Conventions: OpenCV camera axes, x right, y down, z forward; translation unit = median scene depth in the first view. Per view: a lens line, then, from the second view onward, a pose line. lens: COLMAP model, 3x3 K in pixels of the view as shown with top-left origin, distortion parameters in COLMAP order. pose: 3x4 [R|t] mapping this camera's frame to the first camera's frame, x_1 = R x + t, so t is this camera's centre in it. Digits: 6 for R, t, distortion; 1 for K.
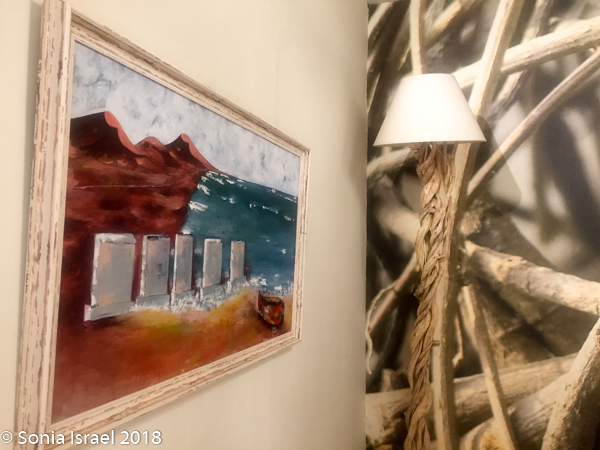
lens RADIAL K [[505.5, 0, 300.6], [0, 505.5, 225.6], [0, 0, 1]] dist [0.035475, 0.009247]
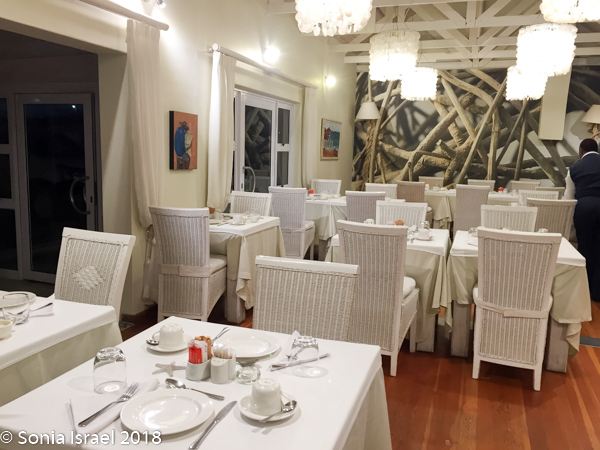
lens RADIAL K [[505.5, 0, 300.1], [0, 505.5, 222.8], [0, 0, 1]] dist [0.035475, 0.009247]
pose [[0.999659, 0.016869, 0.019919, -0.344277], [-0.020422, 0.980719, 0.194354, -0.096233], [-0.016256, -0.194695, 0.980729, -2.903402]]
